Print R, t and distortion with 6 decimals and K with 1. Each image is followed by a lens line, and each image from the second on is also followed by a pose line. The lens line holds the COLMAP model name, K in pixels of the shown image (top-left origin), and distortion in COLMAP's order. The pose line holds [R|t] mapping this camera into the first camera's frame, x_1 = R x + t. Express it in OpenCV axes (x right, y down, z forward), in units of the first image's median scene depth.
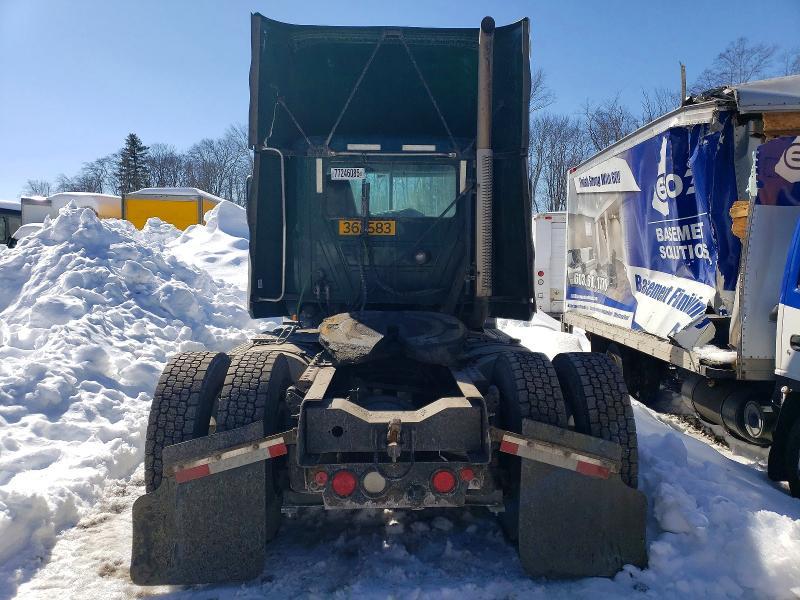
lens RADIAL K [[618.2, 0, 401.0], [0, 618.2, 299.5], [0, 0, 1]] dist [0.053563, -0.040619]
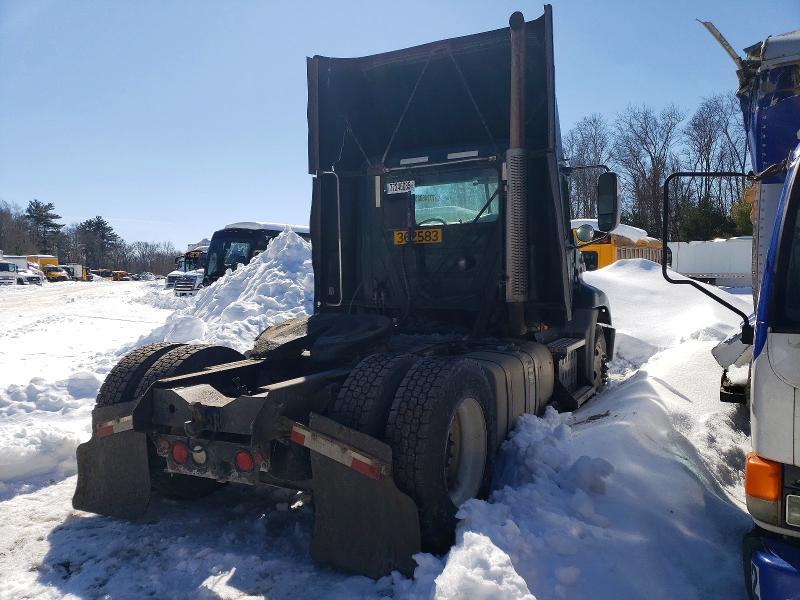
lens RADIAL K [[618.2, 0, 401.4], [0, 618.2, 297.5], [0, 0, 1]] dist [0.053563, -0.040619]
pose [[0.869114, -0.002554, -0.494605, 0.454638], [-0.007887, 0.999788, -0.019021, 0.007778], [0.494548, 0.020432, 0.868910, 0.079030]]
